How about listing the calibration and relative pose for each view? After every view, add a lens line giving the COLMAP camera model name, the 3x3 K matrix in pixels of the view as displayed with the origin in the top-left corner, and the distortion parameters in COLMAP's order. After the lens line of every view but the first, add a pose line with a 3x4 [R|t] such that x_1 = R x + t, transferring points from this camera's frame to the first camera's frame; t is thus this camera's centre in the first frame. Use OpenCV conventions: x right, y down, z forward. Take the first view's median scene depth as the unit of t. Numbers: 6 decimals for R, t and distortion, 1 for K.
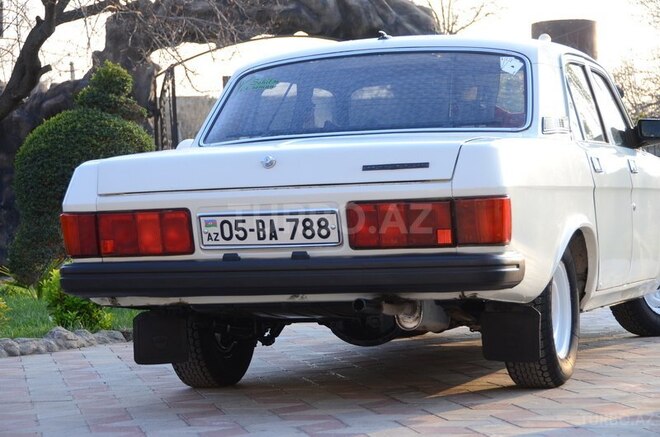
lens RADIAL K [[1703.6, 0, 330.0], [0, 1703.6, 218.5], [0, 0, 1]] dist [-0.034573, -0.321786]
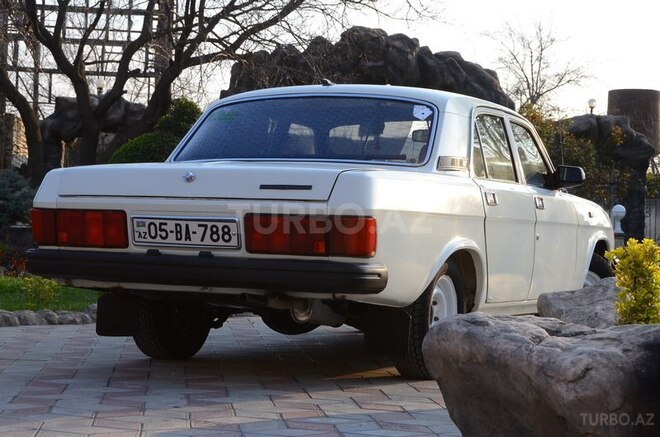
lens RADIAL K [[1374.5, 0, 330.0], [0, 1374.5, 218.5], [0, 0, 1]] dist [-0.042544, -0.012774]
pose [[0.994173, 0.065909, -0.085297, 0.150496], [-0.066968, 0.997709, -0.009605, -0.000763], [0.084469, 0.015261, 0.996309, 0.021359]]
